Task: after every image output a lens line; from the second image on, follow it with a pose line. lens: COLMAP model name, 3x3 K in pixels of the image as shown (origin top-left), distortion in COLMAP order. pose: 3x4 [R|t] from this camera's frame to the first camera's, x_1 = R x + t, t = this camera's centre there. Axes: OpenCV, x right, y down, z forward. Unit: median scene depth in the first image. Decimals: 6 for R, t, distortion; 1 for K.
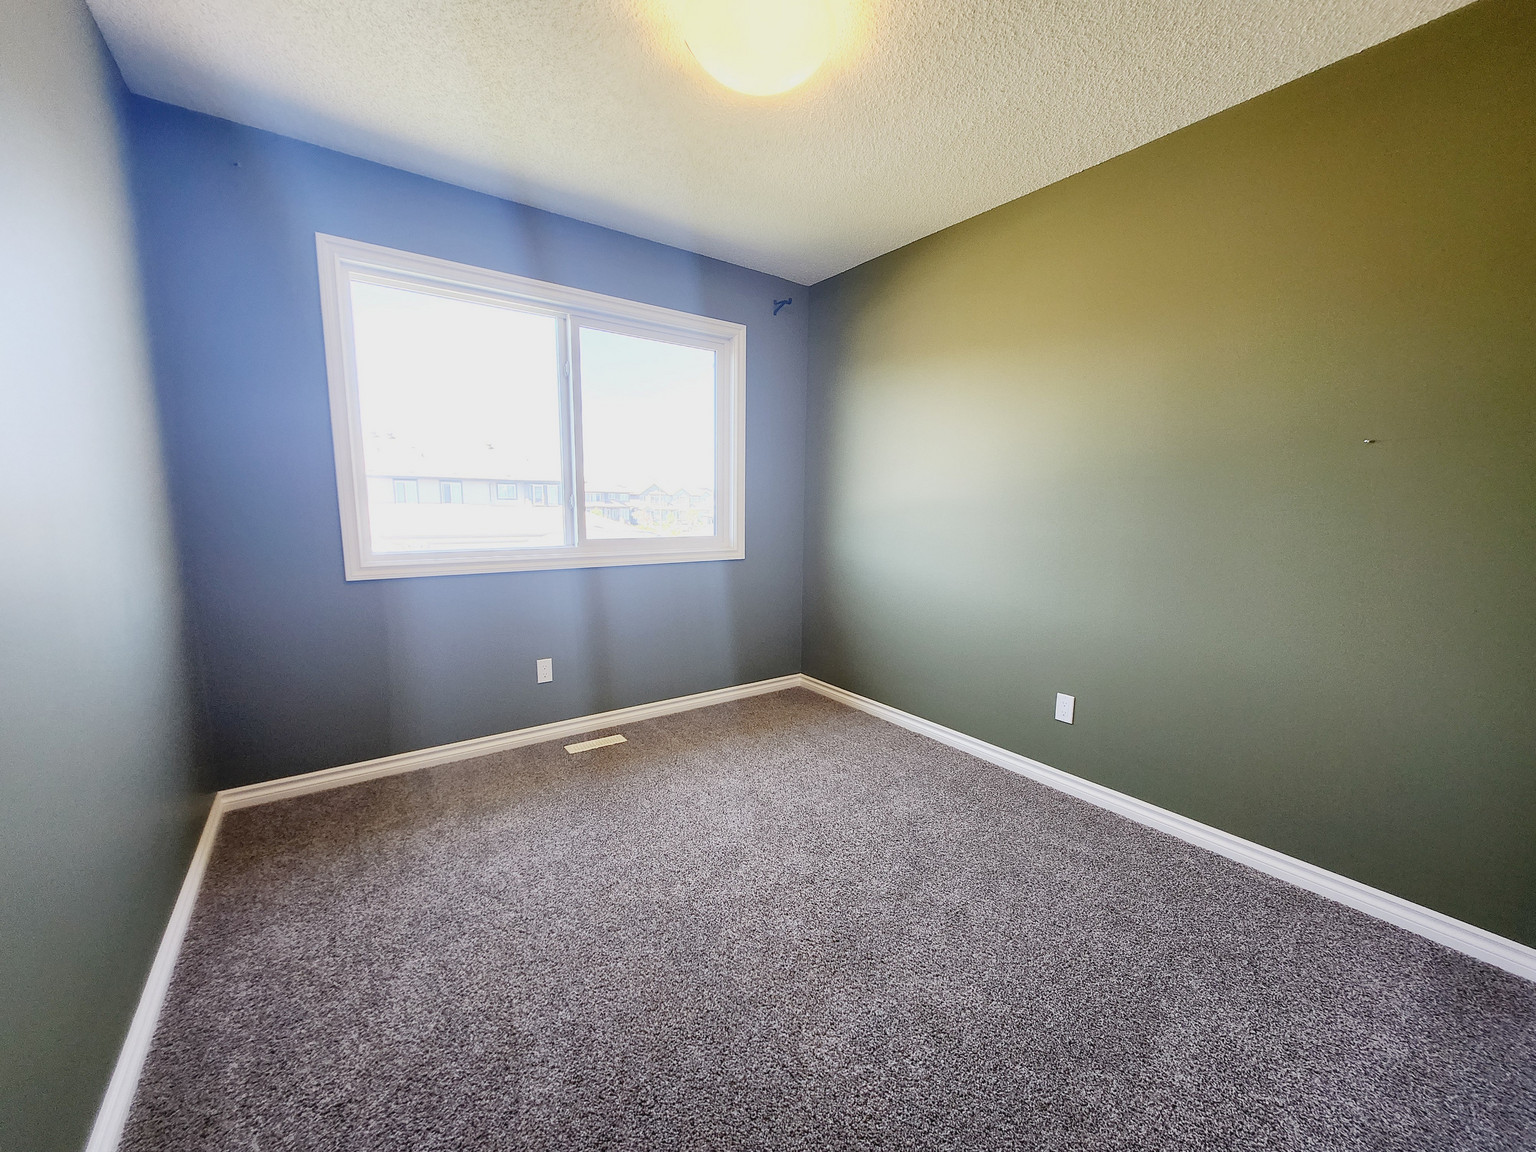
lens RADIAL K [[604.5, 0, 772.0], [0, 604.5, 583.9], [0, 0, 1]] dist [0.000756, 0.000068]
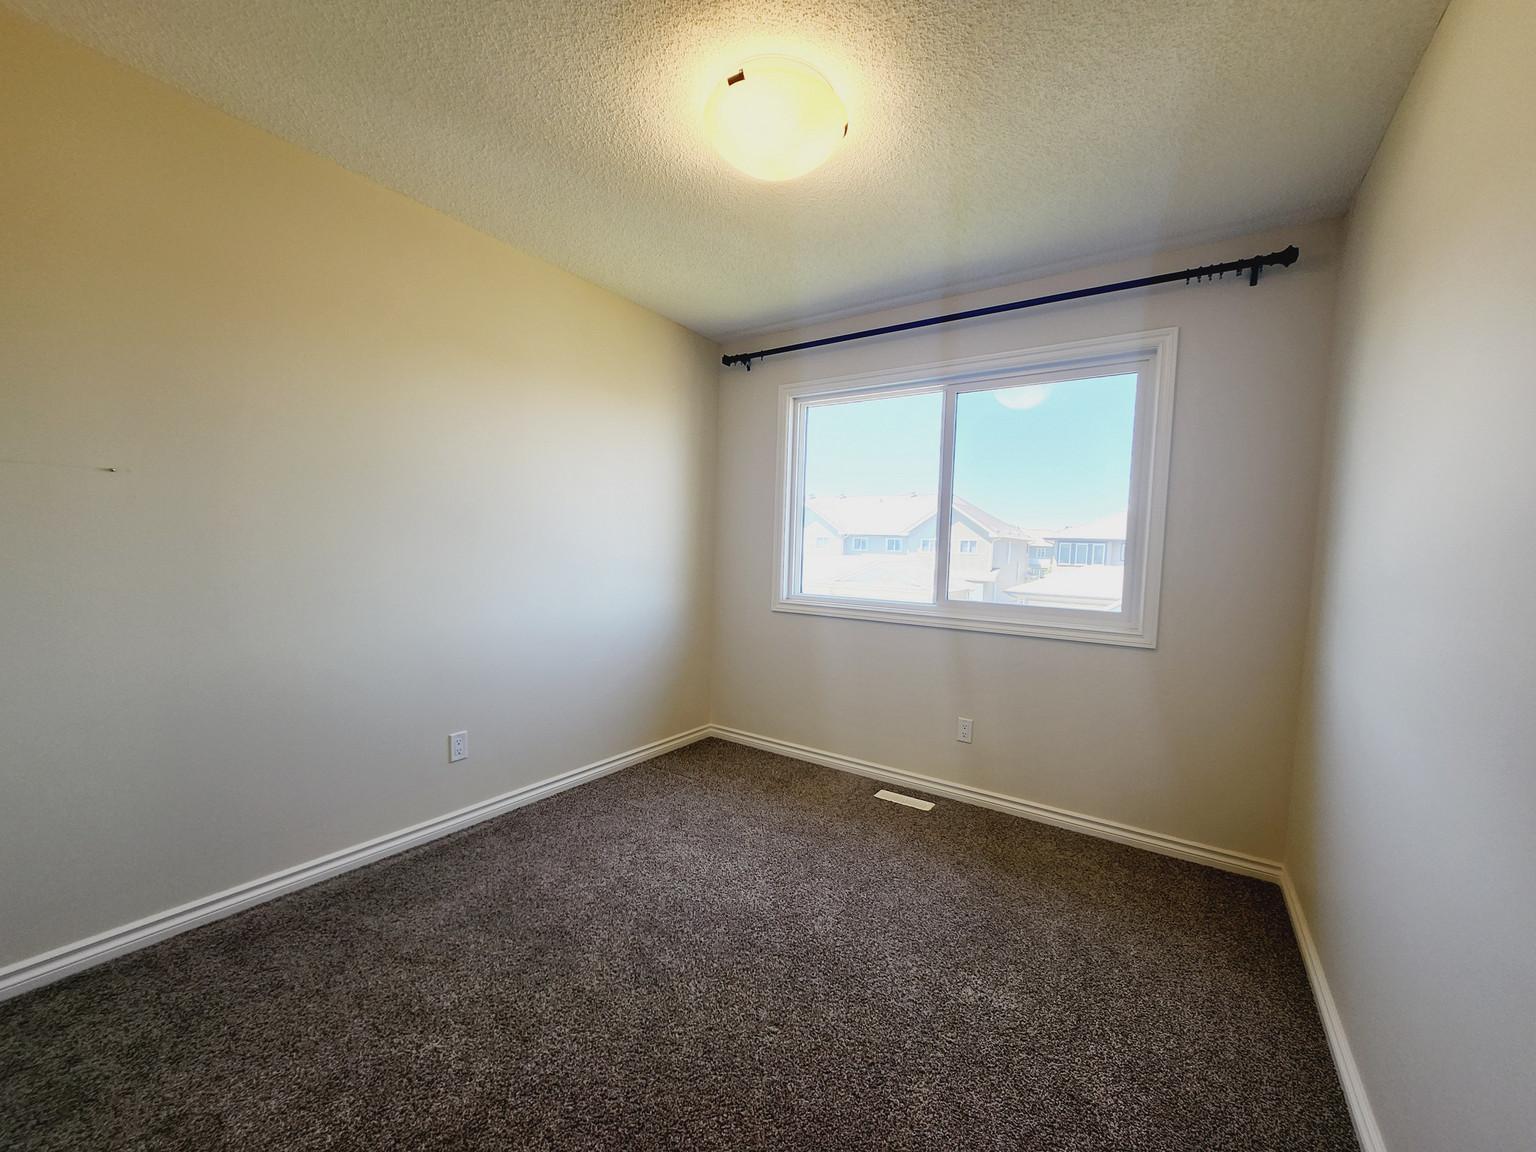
lens RADIAL K [[604.5, 0, 772.0], [0, 604.5, 583.9], [0, 0, 1]] dist [0.000756, 0.000068]
pose [[0.351781, 0.049870, -0.934753, 0.557858], [-0.158385, 0.987353, -0.006930, -0.047979], [0.922586, 0.150488, 0.355231, 0.394378]]
